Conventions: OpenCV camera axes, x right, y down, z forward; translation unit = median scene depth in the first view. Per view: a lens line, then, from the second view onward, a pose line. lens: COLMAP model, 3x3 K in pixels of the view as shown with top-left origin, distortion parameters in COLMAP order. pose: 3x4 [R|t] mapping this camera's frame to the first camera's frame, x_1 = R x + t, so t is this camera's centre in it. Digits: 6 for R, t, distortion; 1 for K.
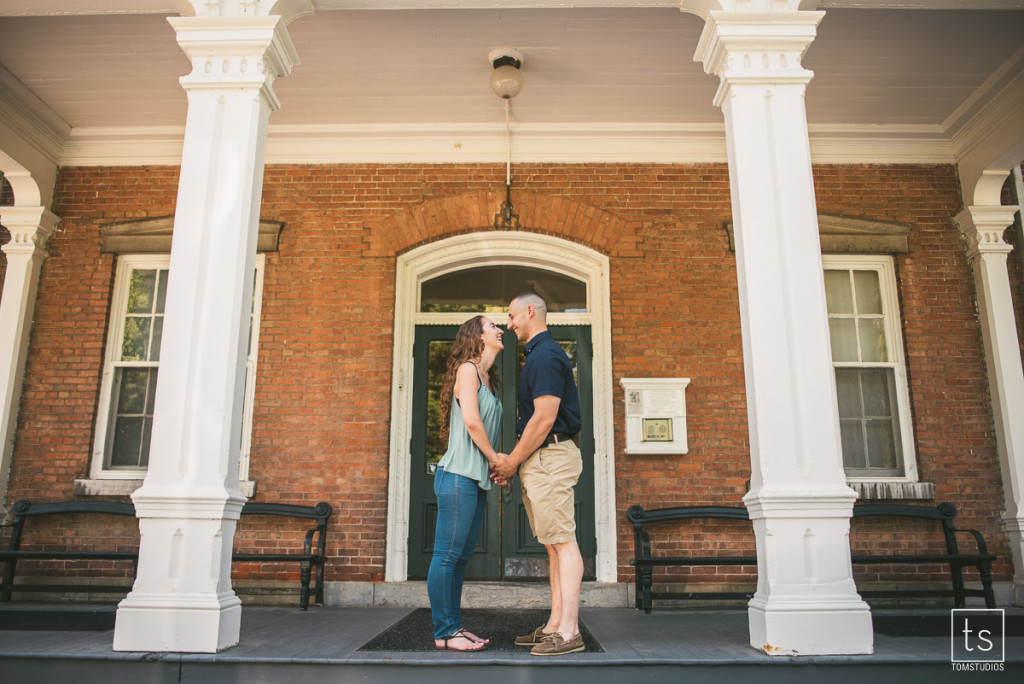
lens RADIAL K [[845.7, 0, 508.1], [0, 845.7, 315.4], [0, 0, 1]] dist [-0.079492, 0.062848]
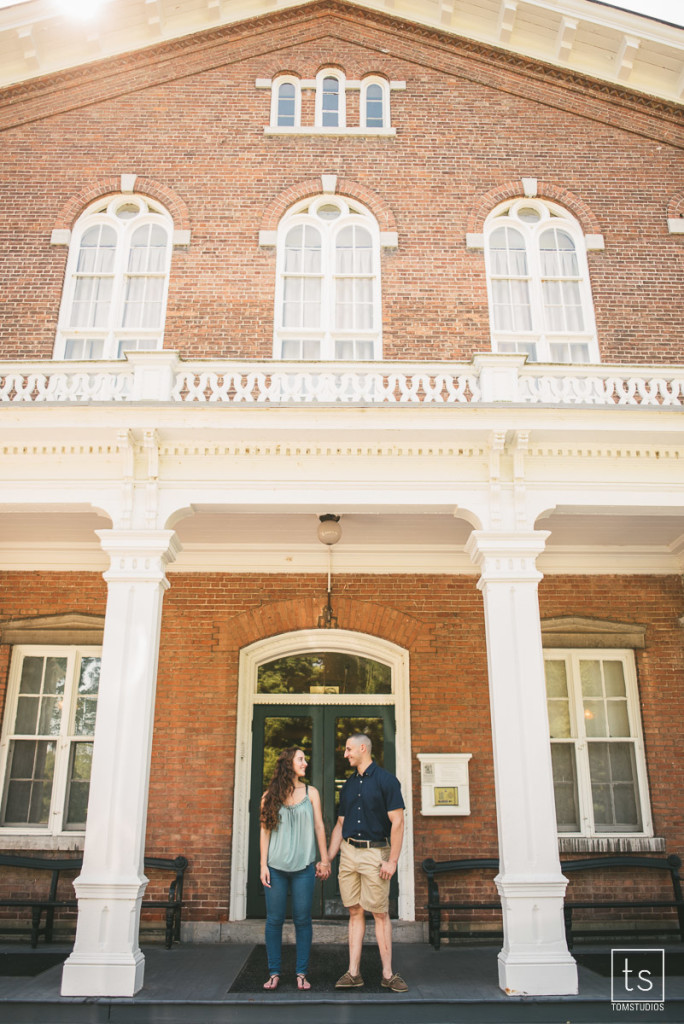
lens RADIAL K [[845.7, 0, 343.5], [0, 845.7, 510.0], [0, 0, 1]] dist [-0.079492, 0.062848]
pose [[0.999635, 0.007025, 0.026070, -0.012994], [-0.004197, 0.994252, -0.106983, -0.153322], [-0.026671, 0.106835, 0.993919, -0.288658]]
